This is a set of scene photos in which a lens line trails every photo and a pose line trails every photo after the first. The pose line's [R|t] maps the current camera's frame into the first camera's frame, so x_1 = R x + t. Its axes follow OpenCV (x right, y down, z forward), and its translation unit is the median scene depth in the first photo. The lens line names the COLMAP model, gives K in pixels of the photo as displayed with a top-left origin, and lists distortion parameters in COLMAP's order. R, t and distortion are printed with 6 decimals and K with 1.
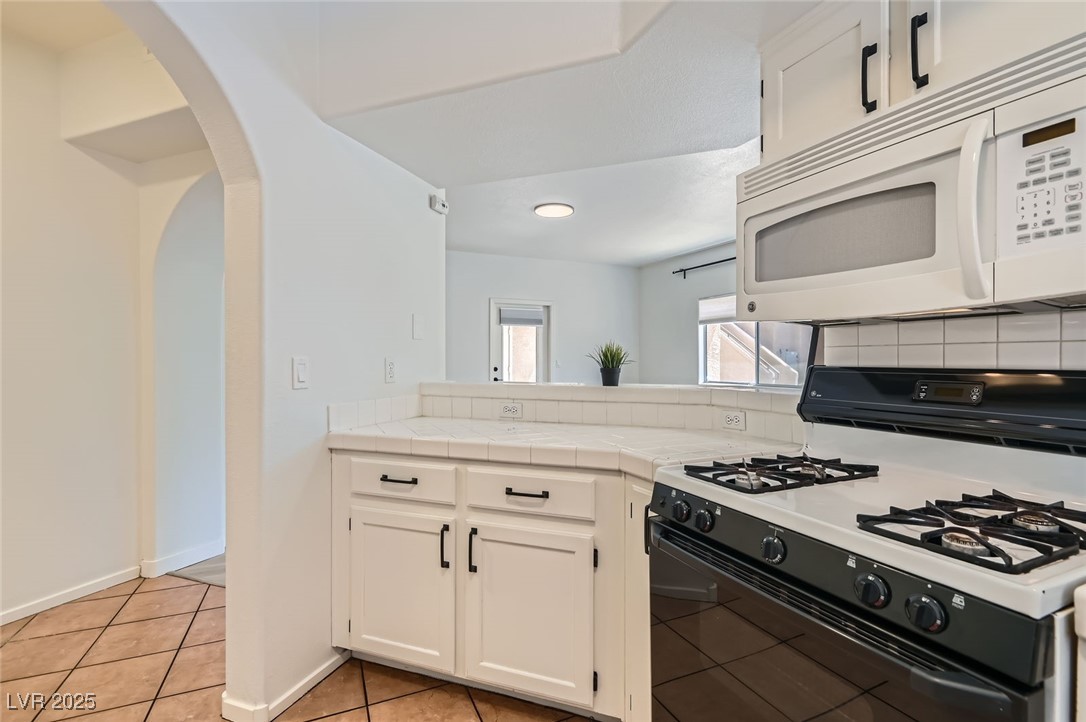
lens RADIAL K [[500.7, 0, 543.3], [0, 500.7, 366.2], [0, 0, 1]] dist [0.008725, -0.003910]
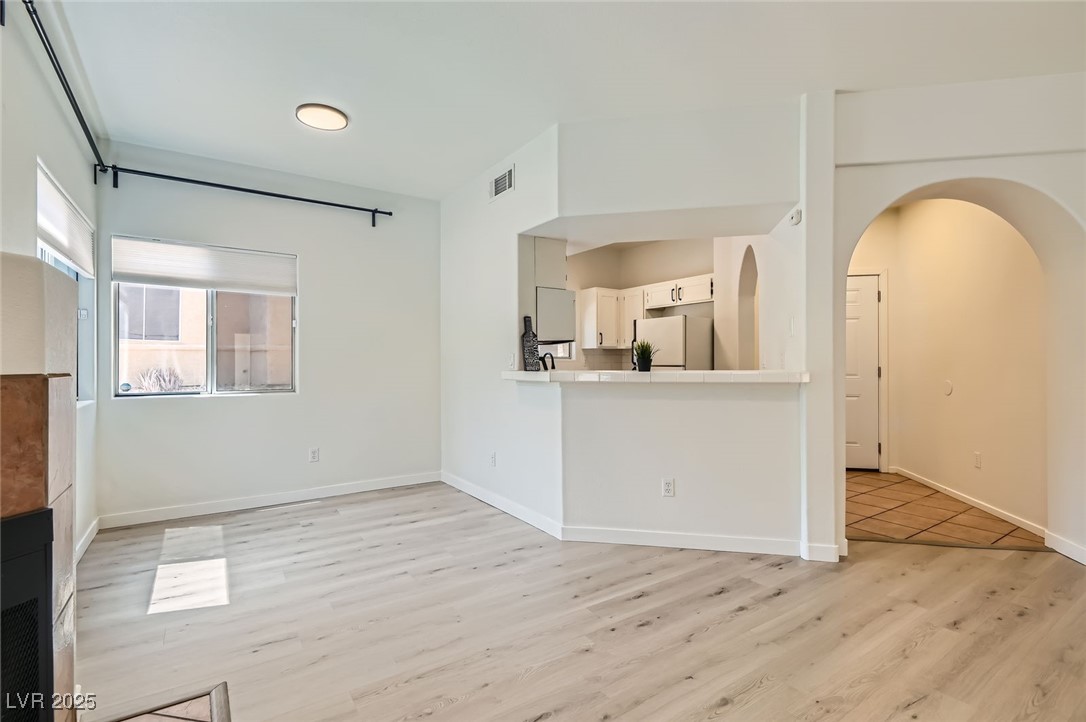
lens RADIAL K [[500.7, 0, 541.2], [0, 500.7, 364.3], [0, 0, 1]] dist [0.008725, -0.003910]
pose [[-0.987690, 0.003518, -0.156387, 0.208714], [0.001249, 0.999893, 0.014604, -0.000528], [0.156421, 0.014229, -0.987588, 0.773752]]
